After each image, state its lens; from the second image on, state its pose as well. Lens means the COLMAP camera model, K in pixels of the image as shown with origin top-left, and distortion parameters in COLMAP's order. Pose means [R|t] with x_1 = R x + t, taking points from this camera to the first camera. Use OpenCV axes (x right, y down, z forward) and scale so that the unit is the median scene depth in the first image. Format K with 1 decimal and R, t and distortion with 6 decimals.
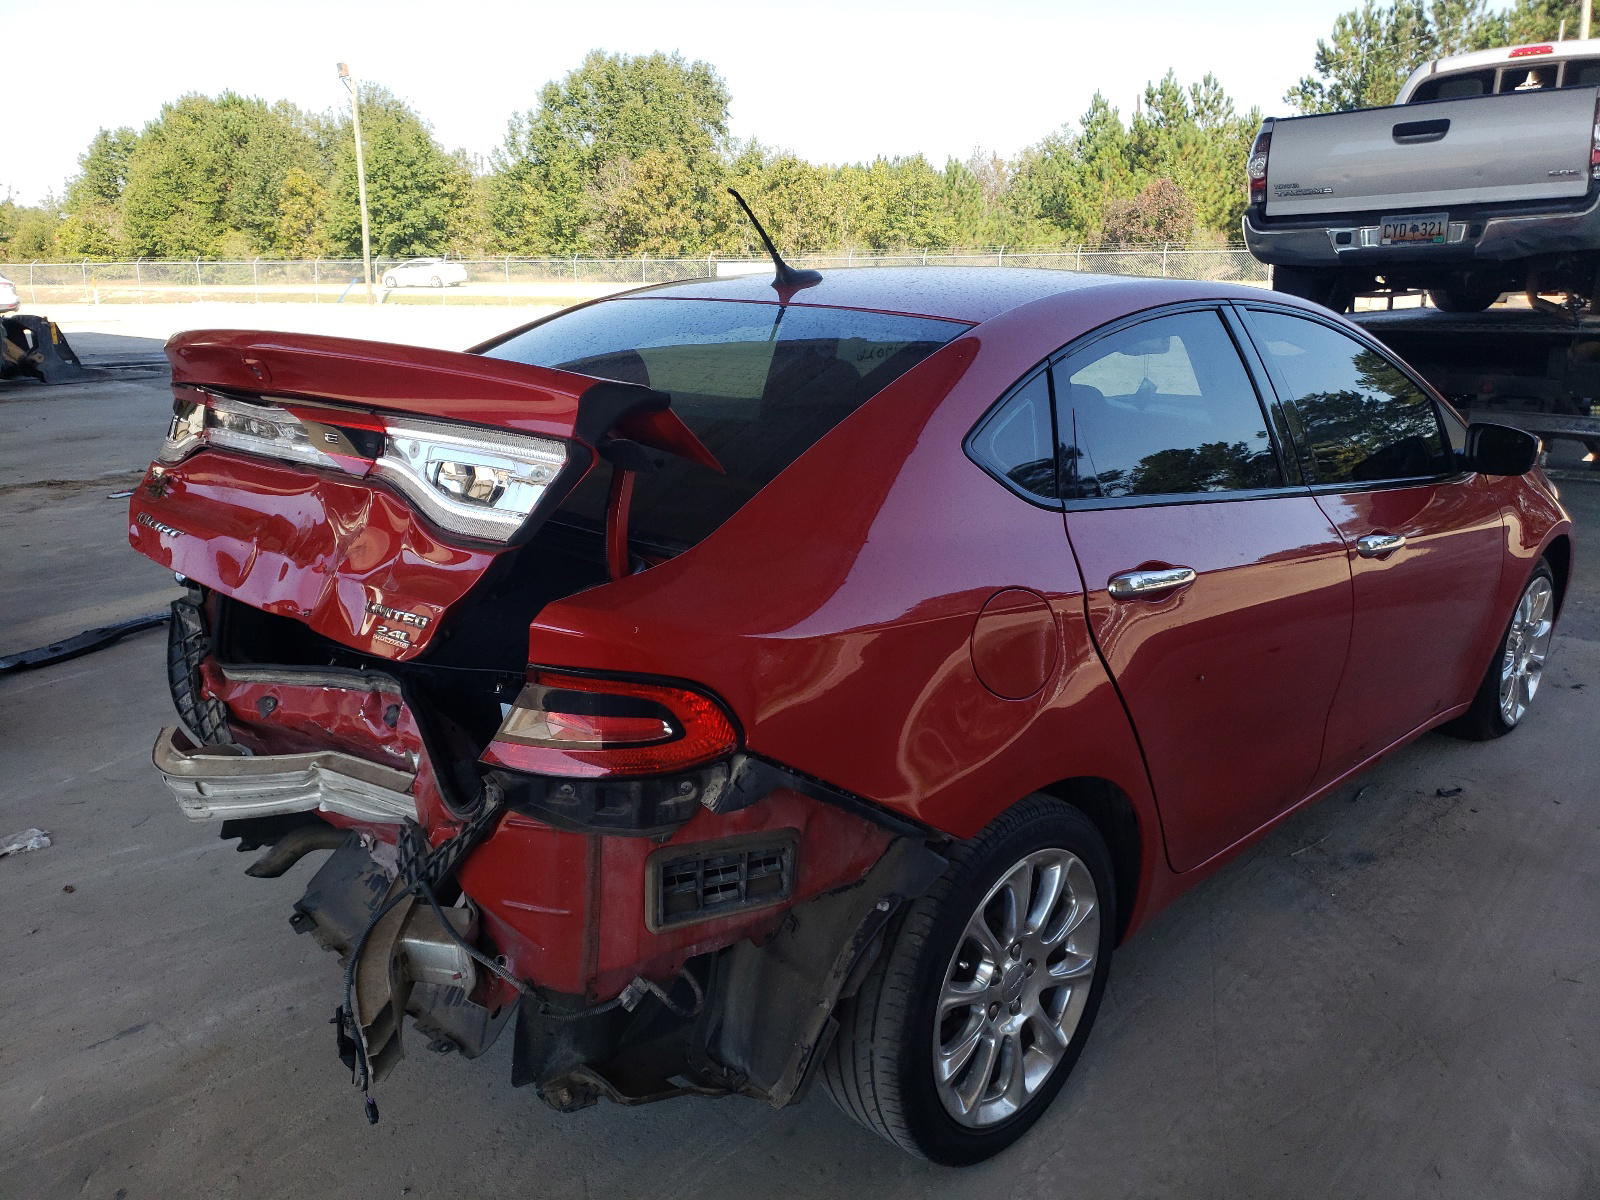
lens RADIAL K [[1285.7, 0, 778.6], [0, 1285.7, 600.1], [0, 0, 1]] dist [0.001610, -0.005181]
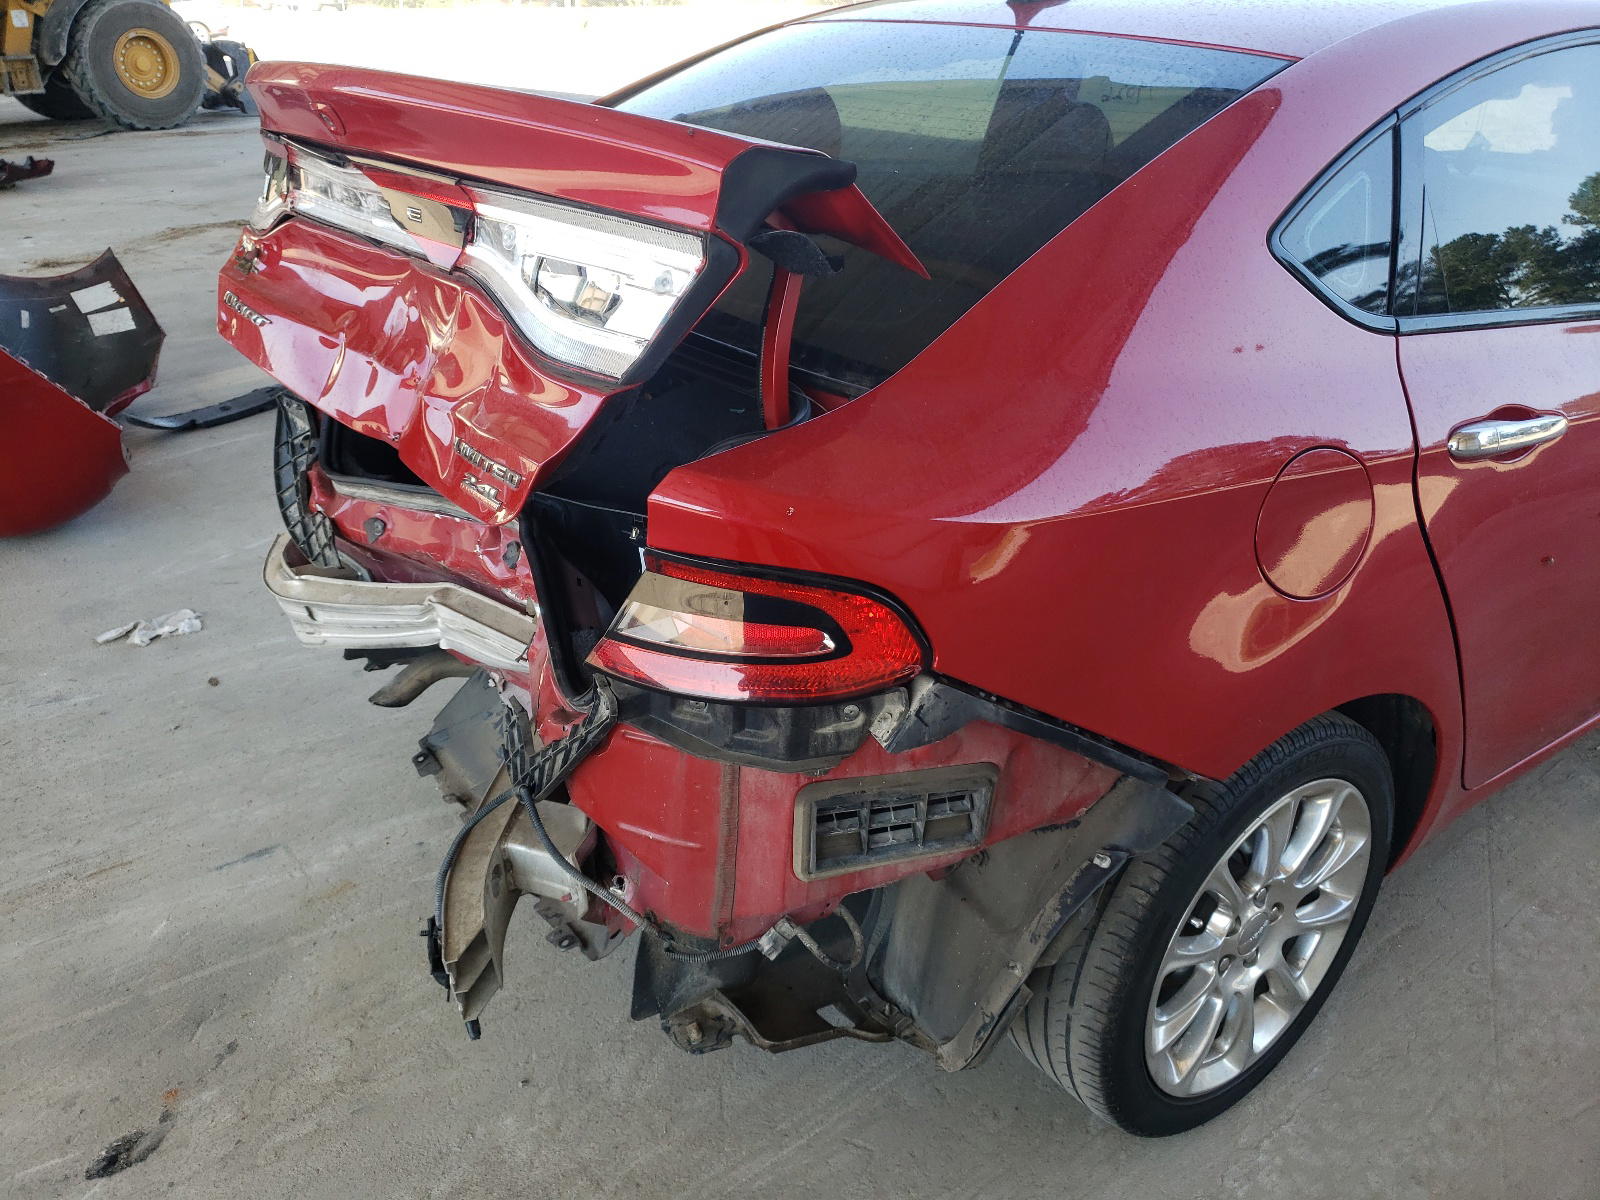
lens RADIAL K [[1285.7, 0, 778.6], [0, 1285.7, 600.1], [0, 0, 1]] dist [0.001610, -0.005181]
pose [[0.987910, 0.063744, -0.141321, -0.010390], [-0.035694, 0.980592, 0.192785, -0.053746], [0.150867, -0.185410, 0.971011, 0.236524]]
